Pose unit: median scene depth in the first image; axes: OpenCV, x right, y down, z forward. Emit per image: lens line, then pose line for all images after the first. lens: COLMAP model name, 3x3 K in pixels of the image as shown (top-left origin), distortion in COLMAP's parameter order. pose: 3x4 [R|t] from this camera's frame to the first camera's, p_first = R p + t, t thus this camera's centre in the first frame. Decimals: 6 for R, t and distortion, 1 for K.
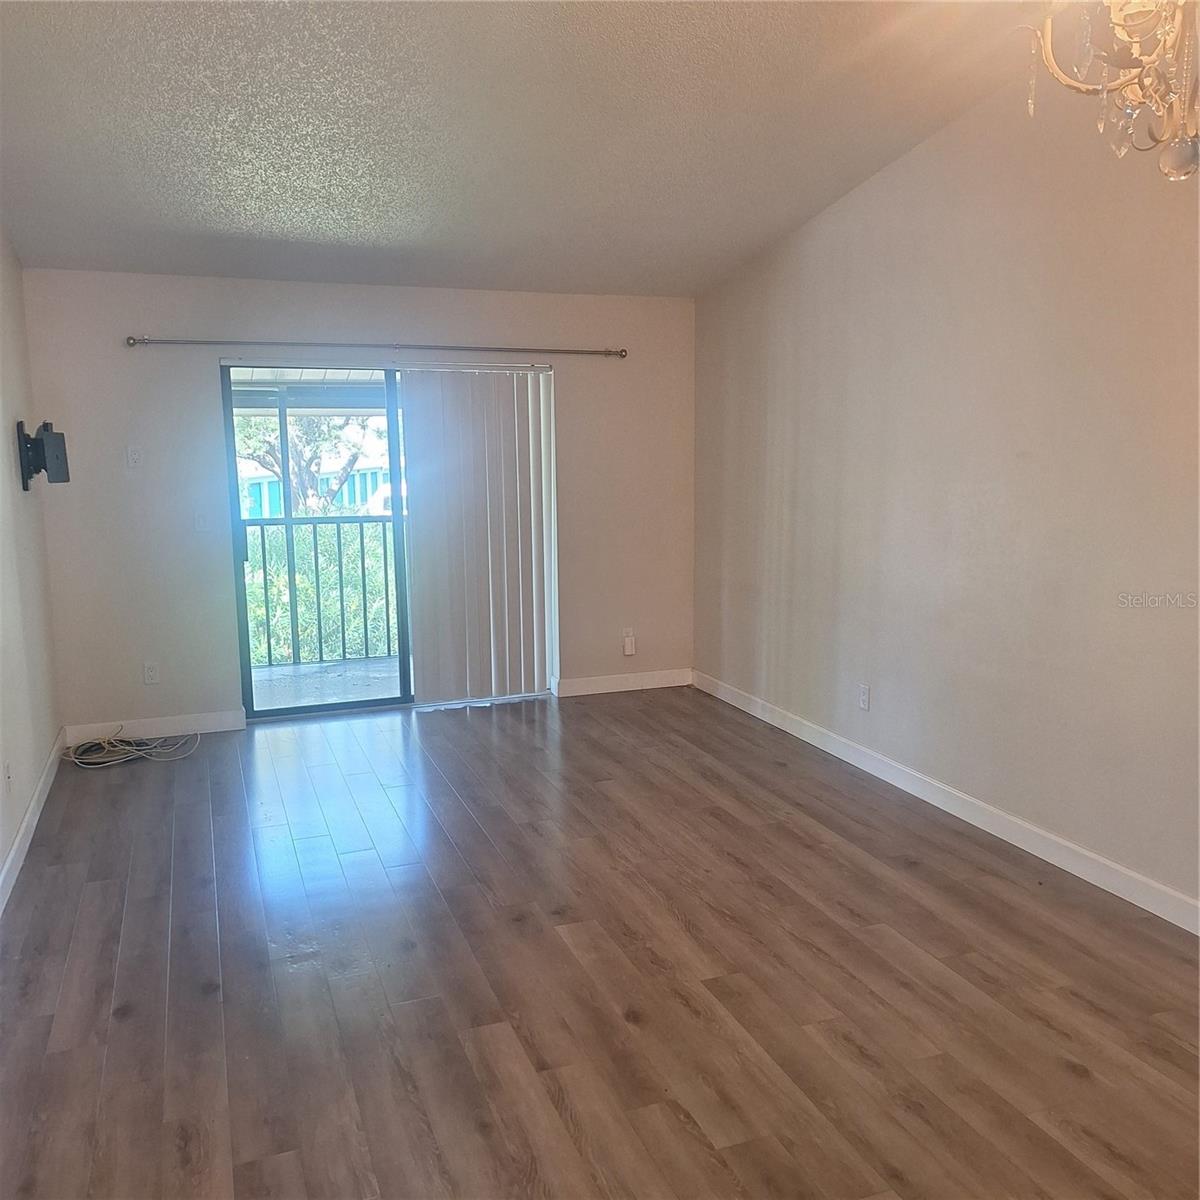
lens RADIAL K [[1093.7, 0, 600.0], [0, 1093.7, 600.0], [0, 0, 1]] dist [0.120133, -0.153351]
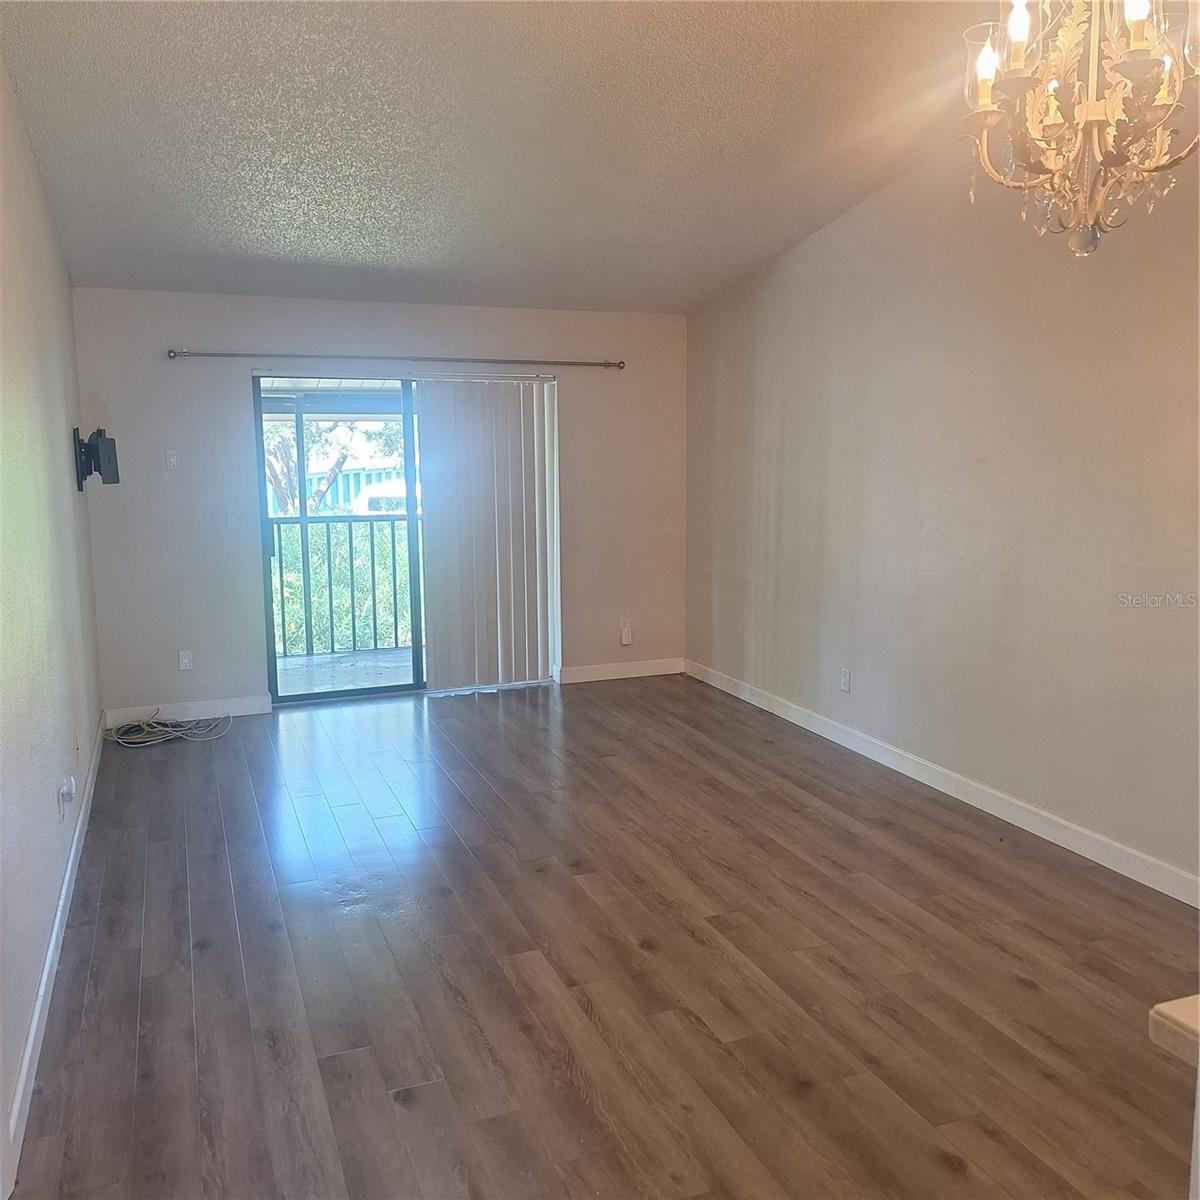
lens RADIAL K [[1091.7, 0, 599.8], [0, 1091.7, 585.4], [0, 0, 1]] dist [0.146874, -0.252675]
pose [[0.999852, -0.000153, 0.017196, -0.028837], [0.000395, 0.999901, -0.014097, 0.011957], [-0.017192, 0.014101, 0.999753, -0.116160]]
